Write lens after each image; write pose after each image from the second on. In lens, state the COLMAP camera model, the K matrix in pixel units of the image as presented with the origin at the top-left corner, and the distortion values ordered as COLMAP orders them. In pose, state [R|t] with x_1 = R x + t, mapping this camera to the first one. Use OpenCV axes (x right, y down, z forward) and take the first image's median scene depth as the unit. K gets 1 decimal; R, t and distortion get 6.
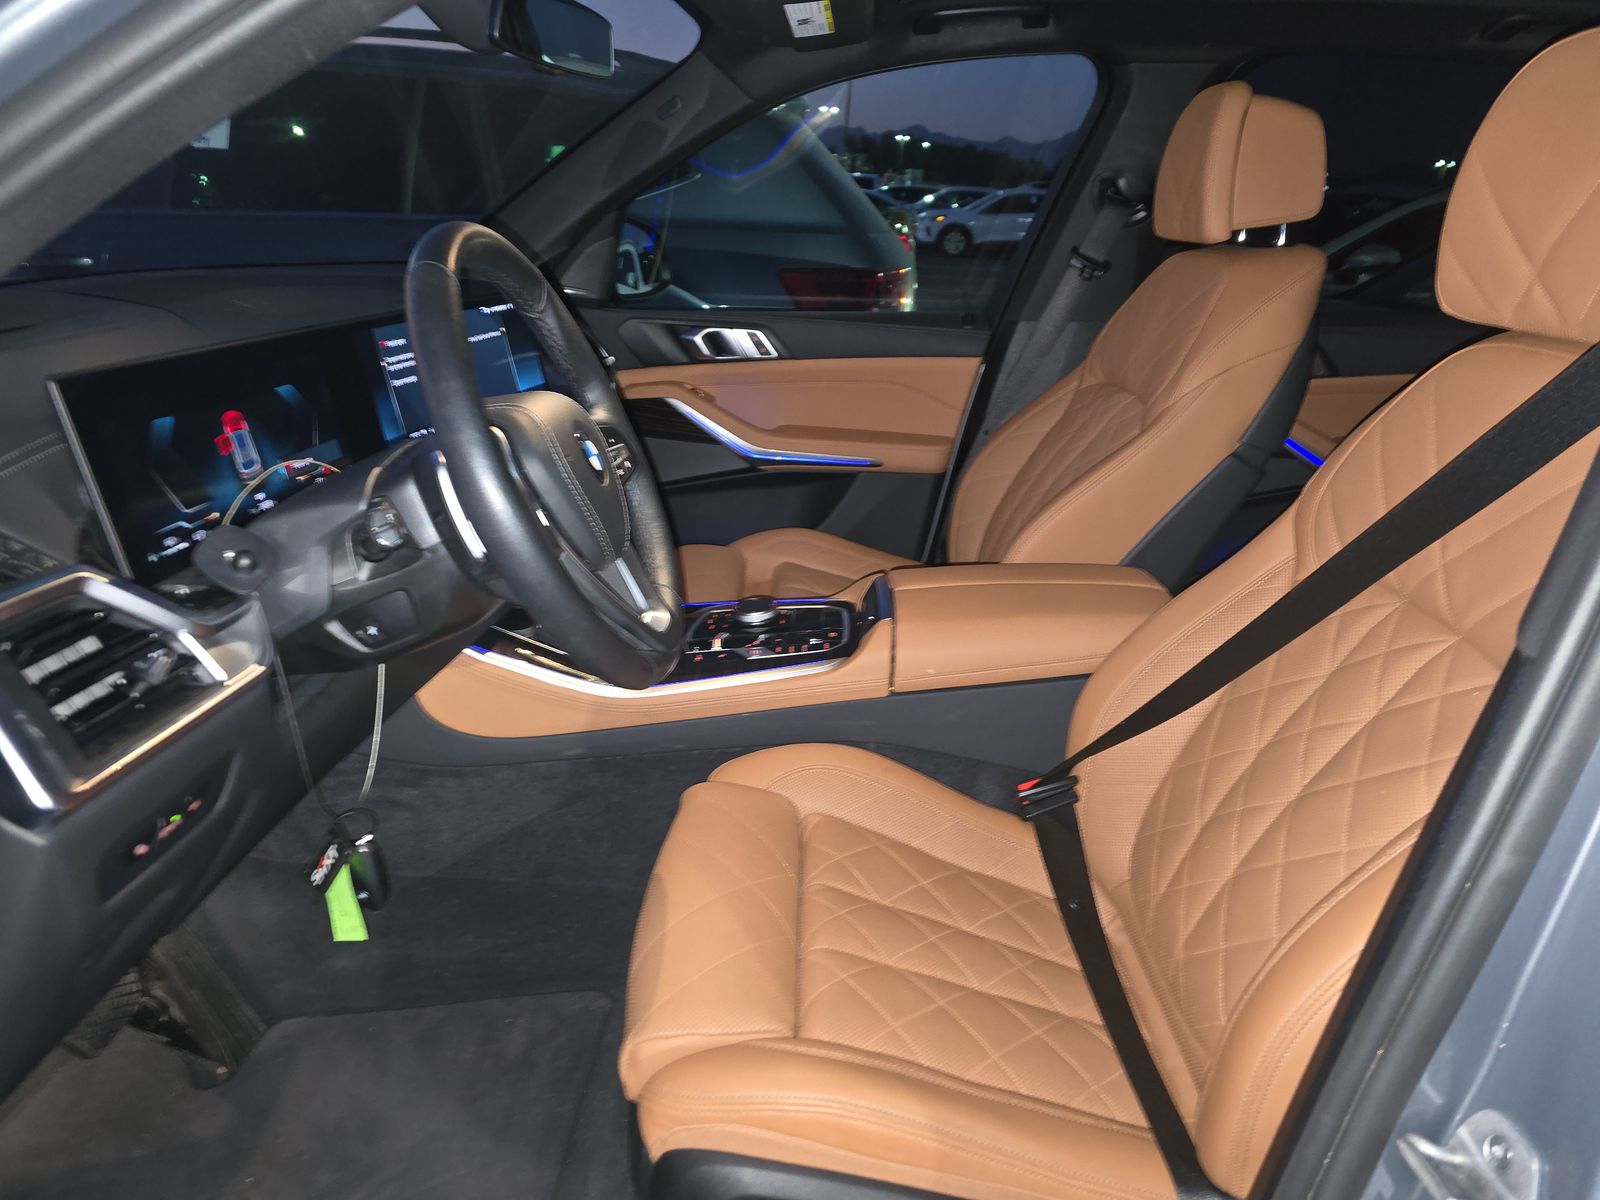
lens RADIAL K [[1083.6, 0, 778.1], [0, 1083.6, 599.8], [0, 0, 1]] dist [0.019200, -0.003845]
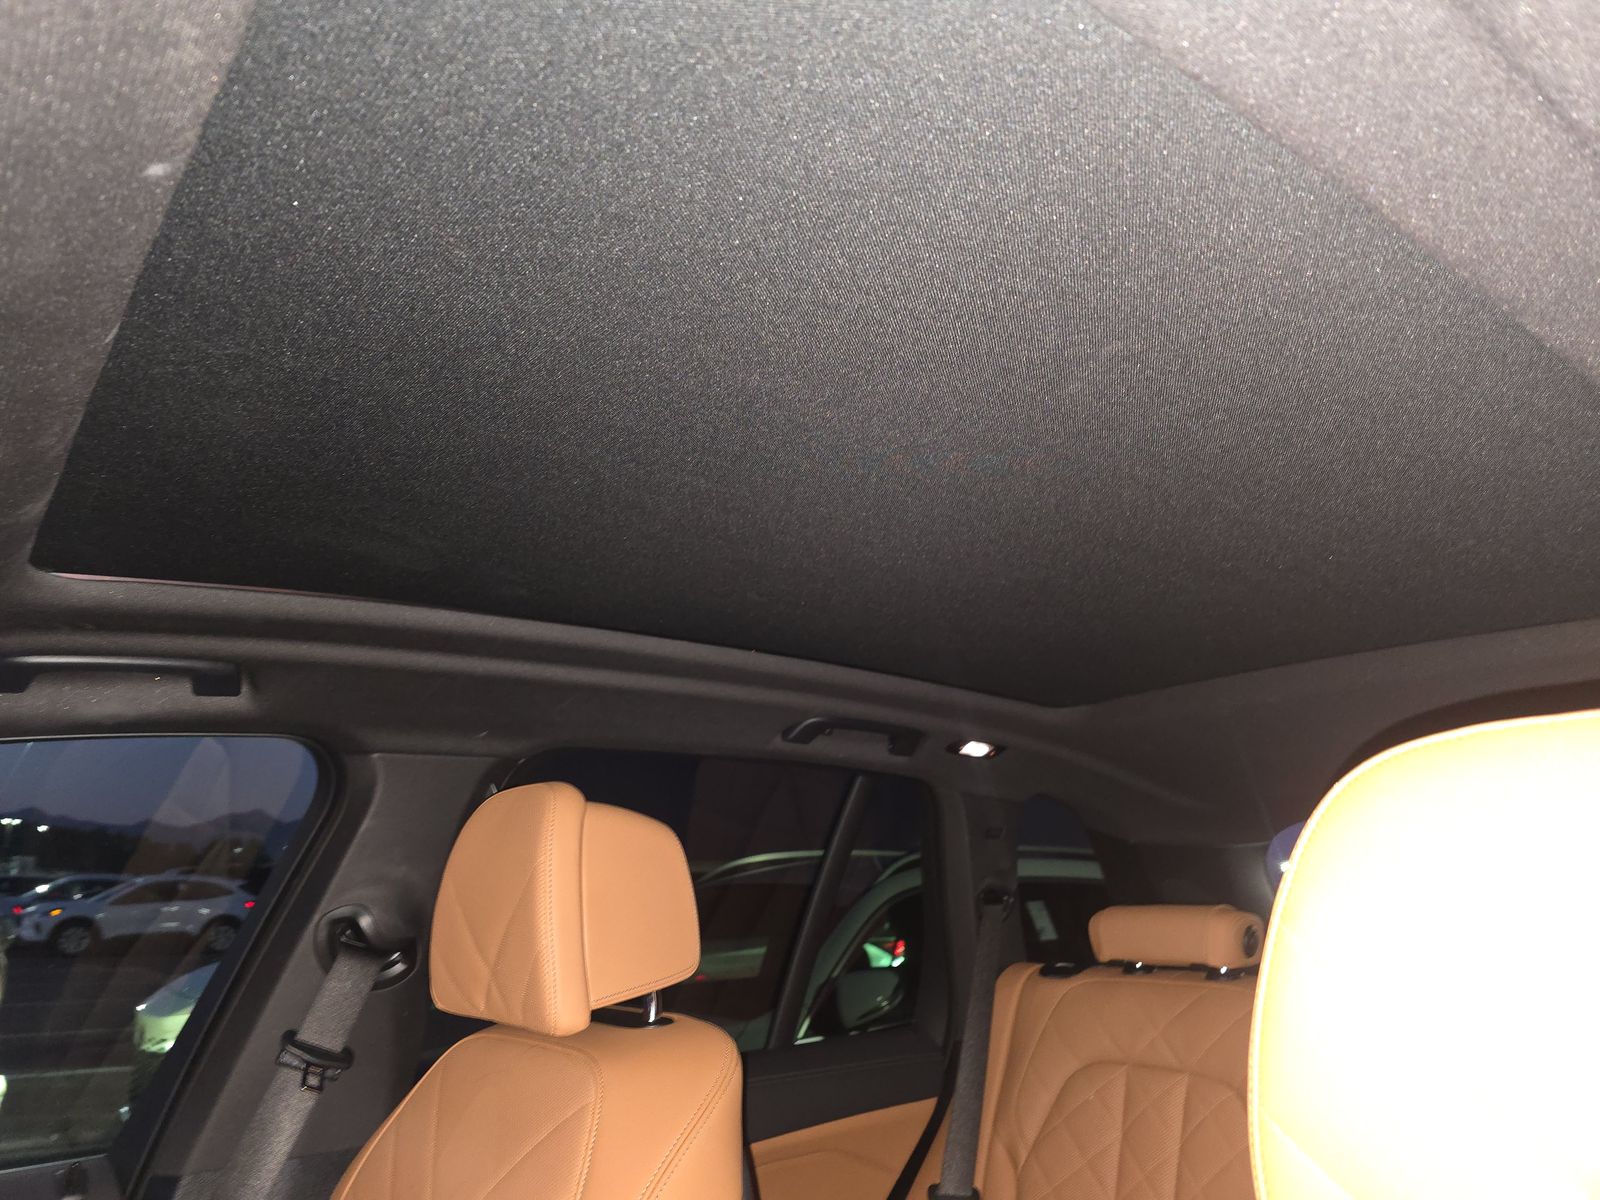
lens RADIAL K [[1083.6, 0, 778.1], [0, 1083.6, 599.8], [0, 0, 1]] dist [0.019200, -0.003845]
pose [[0.760271, 0.119471, 0.638526, 0.069808], [0.261136, 0.843817, -0.468807, -0.177904], [-0.594808, 0.523162, 0.610331, 0.364005]]
